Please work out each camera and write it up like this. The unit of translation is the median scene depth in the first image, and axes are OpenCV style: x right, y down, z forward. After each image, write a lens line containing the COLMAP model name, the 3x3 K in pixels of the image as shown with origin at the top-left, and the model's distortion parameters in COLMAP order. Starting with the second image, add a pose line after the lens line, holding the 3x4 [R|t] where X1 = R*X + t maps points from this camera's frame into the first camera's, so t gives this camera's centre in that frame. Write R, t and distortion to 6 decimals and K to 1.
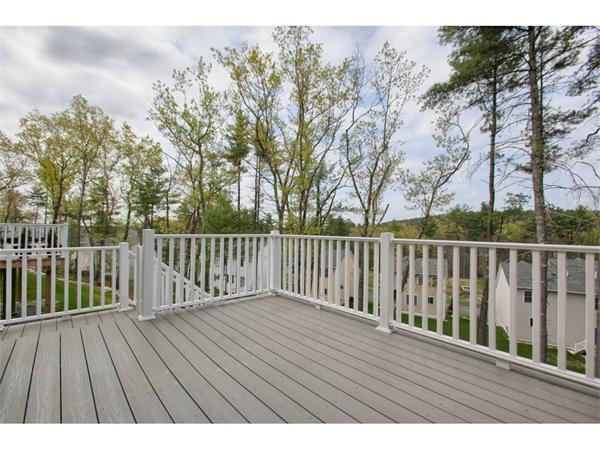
lens RADIAL K [[268.1, 0, 300.0], [0, 268.1, 225.0], [0, 0, 1]] dist [-0.018831, 0.014353]
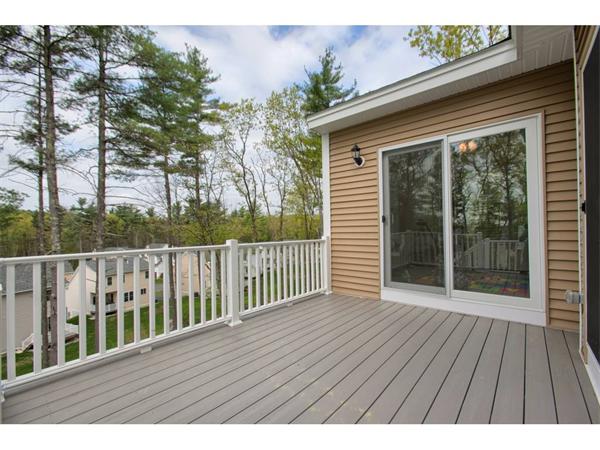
lens RADIAL K [[268.1, 0, 300.0], [0, 268.1, 225.0], [0, 0, 1]] dist [-0.018831, 0.014353]
pose [[-0.127098, 0.002754, 0.991886, -0.727537], [0.001997, 0.999995, -0.002521, -0.014763], [-0.991888, 0.001660, -0.127102, 0.759698]]
